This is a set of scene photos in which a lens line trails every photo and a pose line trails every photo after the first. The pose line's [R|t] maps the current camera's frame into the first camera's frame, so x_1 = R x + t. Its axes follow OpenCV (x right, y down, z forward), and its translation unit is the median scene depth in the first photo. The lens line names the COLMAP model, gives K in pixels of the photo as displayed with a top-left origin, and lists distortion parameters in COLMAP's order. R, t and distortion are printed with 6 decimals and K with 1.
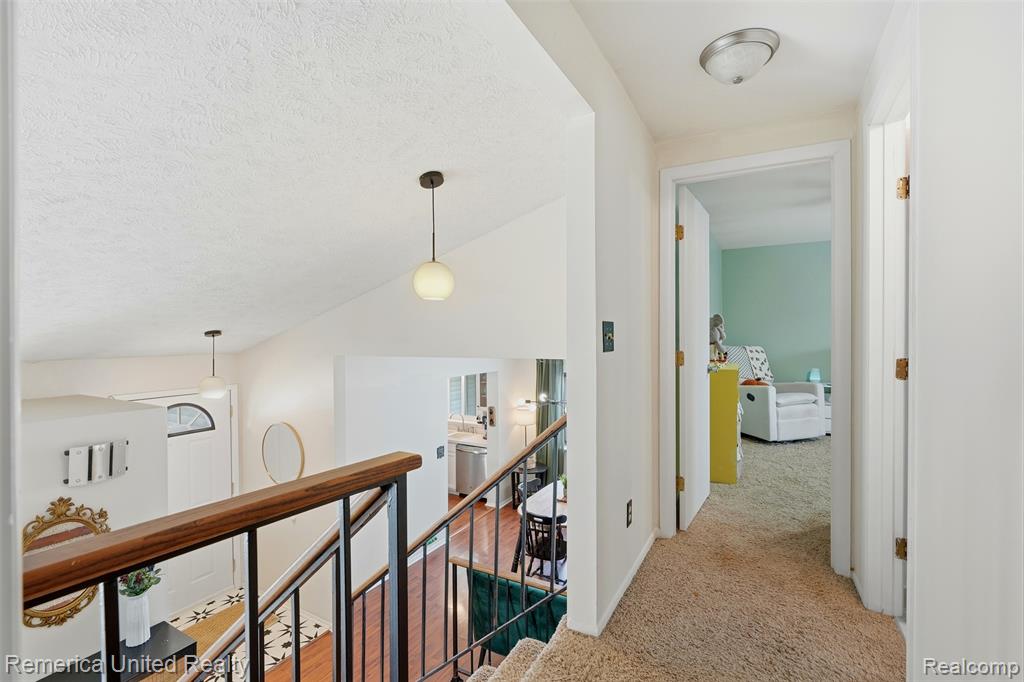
lens RADIAL K [[458.3, 0, 516.7], [0, 458.3, 337.8], [0, 0, 1]] dist [-0.012733, 0.006102]
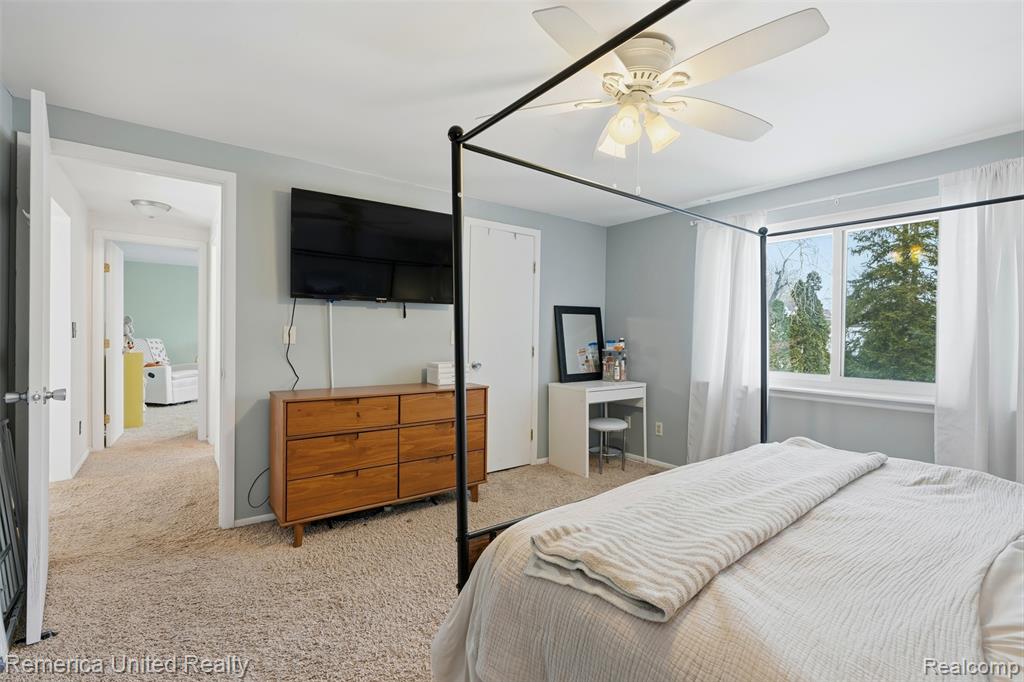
lens RADIAL K [[458.3, 0, 516.7], [0, 458.3, 337.8], [0, 0, 1]] dist [-0.012733, 0.006102]
pose [[0.400007, -0.001040, 0.916511, -0.381308], [-0.006582, 0.999970, 0.004008, 0.005184], [-0.916488, -0.007636, 0.399989, -0.694263]]
